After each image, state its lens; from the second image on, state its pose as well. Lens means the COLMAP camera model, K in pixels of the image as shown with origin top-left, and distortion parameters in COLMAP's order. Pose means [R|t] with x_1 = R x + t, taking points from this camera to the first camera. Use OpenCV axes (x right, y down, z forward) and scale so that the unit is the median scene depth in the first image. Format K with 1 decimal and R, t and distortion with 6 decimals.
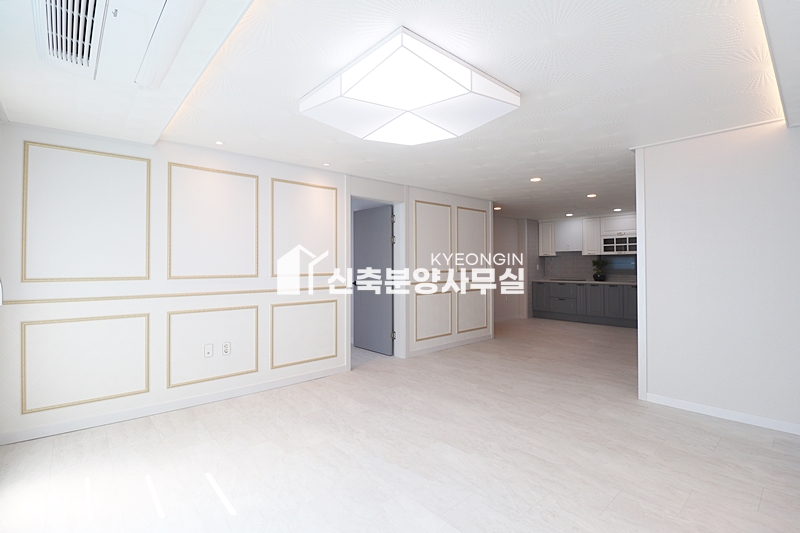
lens RADIAL K [[372.2, 0, 401.4], [0, 372.2, 259.4], [0, 0, 1]] dist [0.000384, -0.015723]
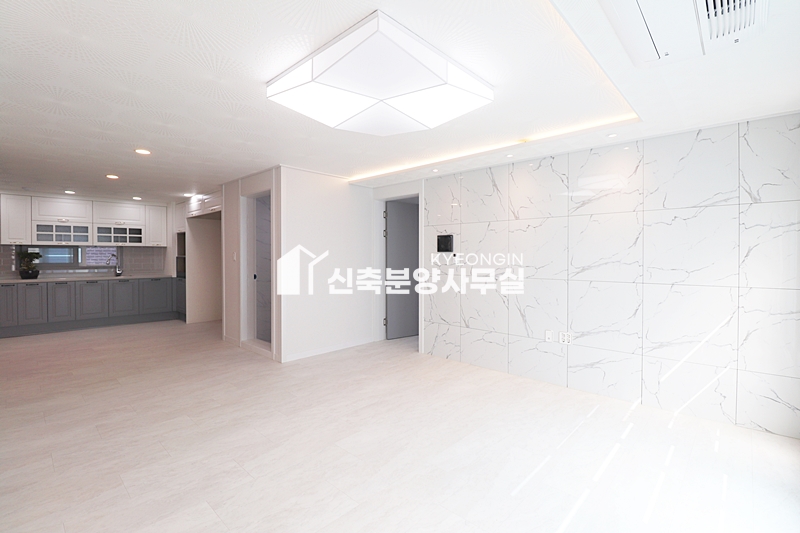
lens RADIAL K [[365.0, 0, 400.6], [0, 365.0, 256.5], [0, 0, 1]] dist [-0.001594, -0.000166]
pose [[-0.074931, -0.001744, 0.997187, -0.555214], [-0.011473, 0.999934, 0.000887, 0.005333], [-0.997123, -0.011375, -0.074946, 0.600158]]
